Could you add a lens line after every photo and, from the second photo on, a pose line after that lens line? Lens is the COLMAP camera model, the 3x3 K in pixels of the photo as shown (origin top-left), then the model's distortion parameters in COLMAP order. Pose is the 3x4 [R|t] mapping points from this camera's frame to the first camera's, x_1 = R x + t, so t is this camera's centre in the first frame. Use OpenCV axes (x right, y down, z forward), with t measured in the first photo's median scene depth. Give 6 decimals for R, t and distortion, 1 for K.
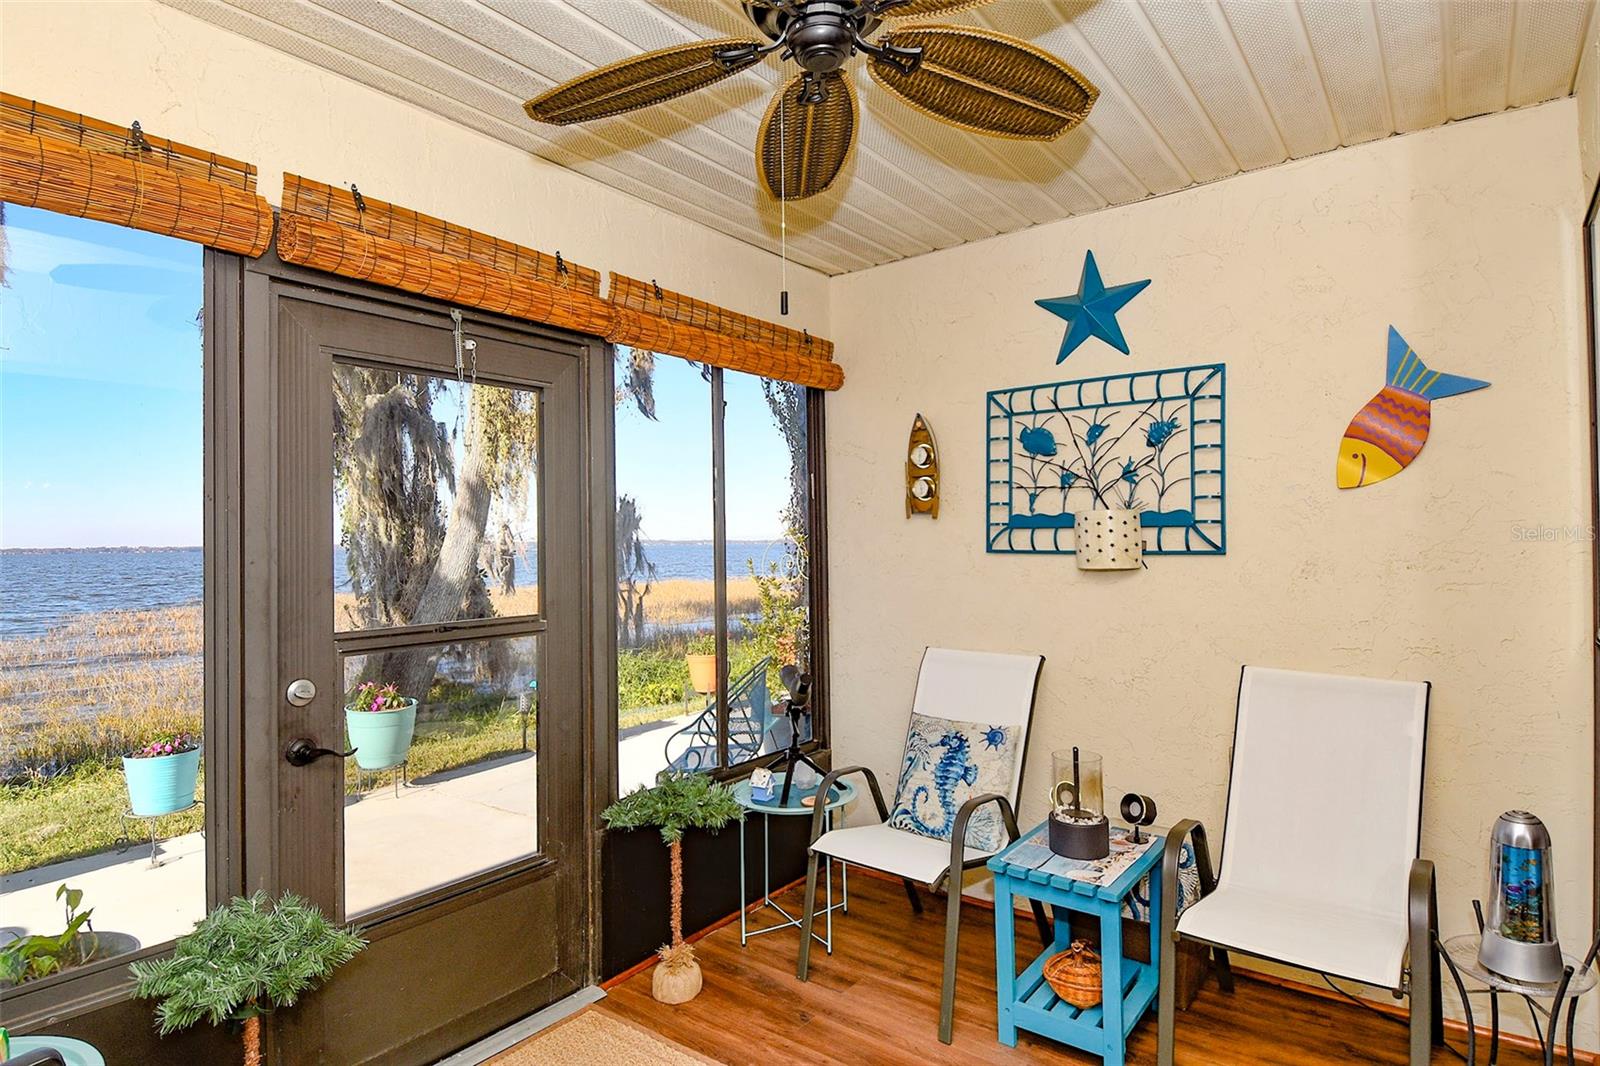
lens RADIAL K [[833.6, 0, 800.0], [0, 833.6, 533.0], [0, 0, 1]] dist [0.001647, -0.036512]
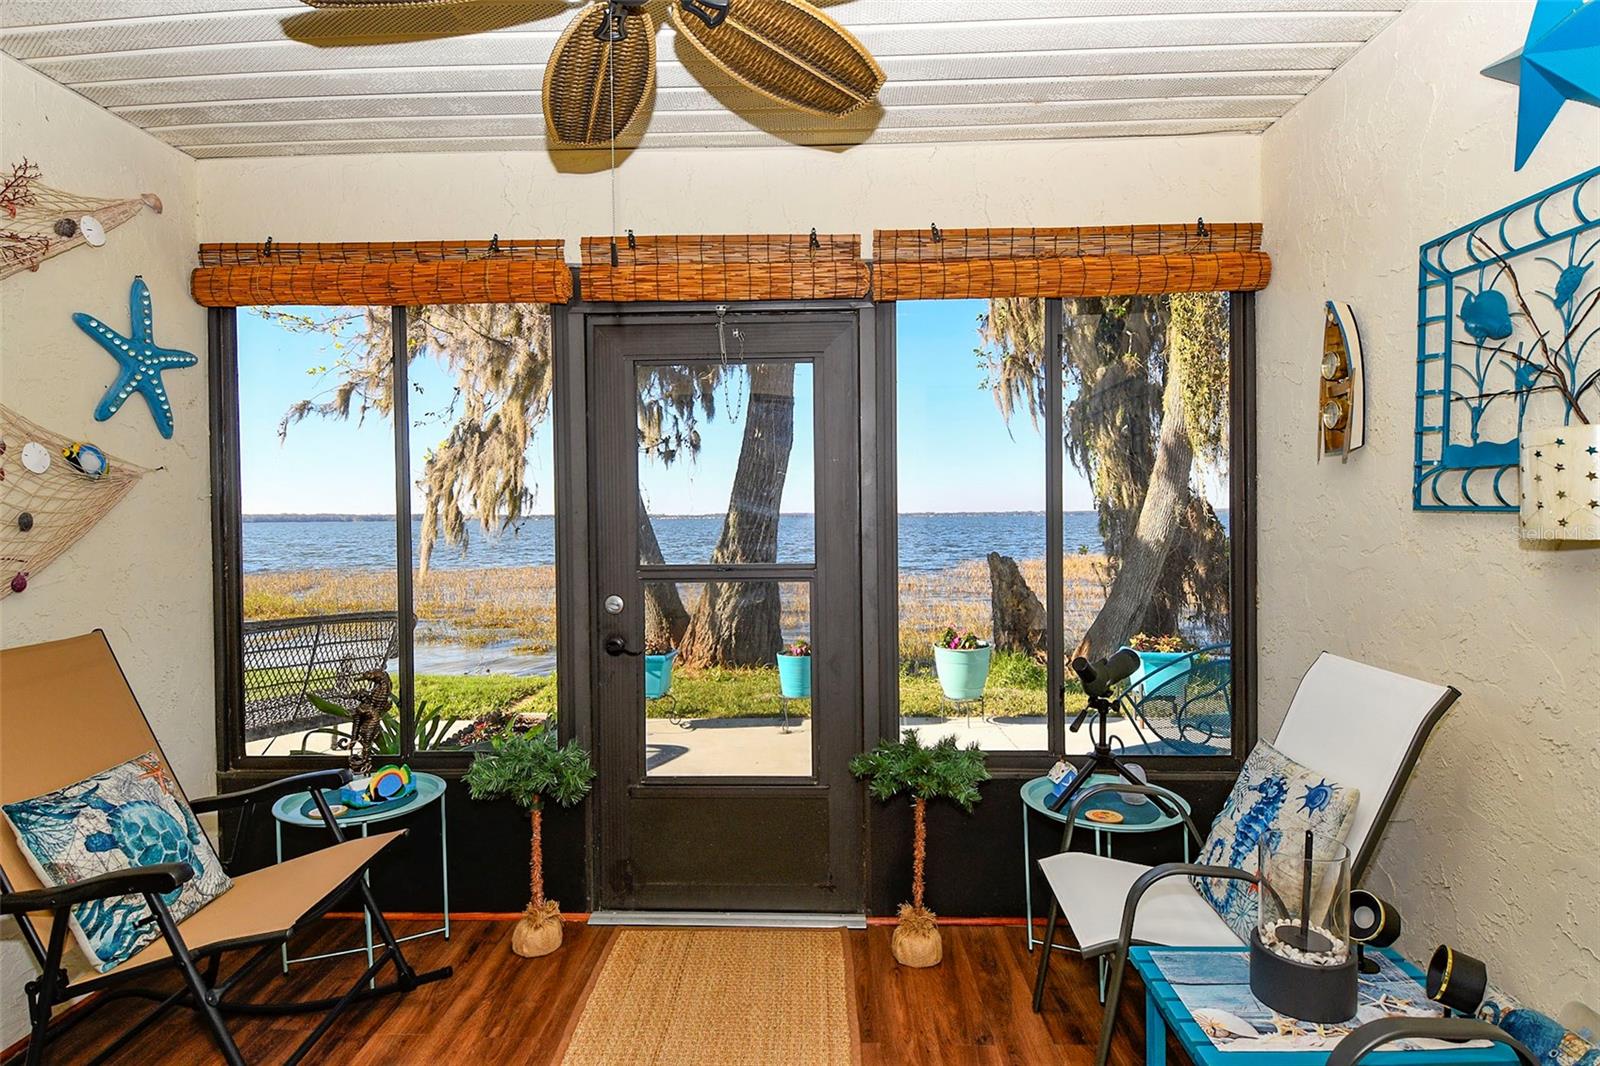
lens RADIAL K [[833.1, 0, 796.3], [0, 833.1, 524.8], [0, 0, 1]] dist [0.027000, -0.037222]
pose [[0.578591, 0.017624, -0.815427, 0.492209], [0.009867, 0.999542, 0.028604, 0.012869], [0.815558, -0.024596, 0.578152, 0.289216]]
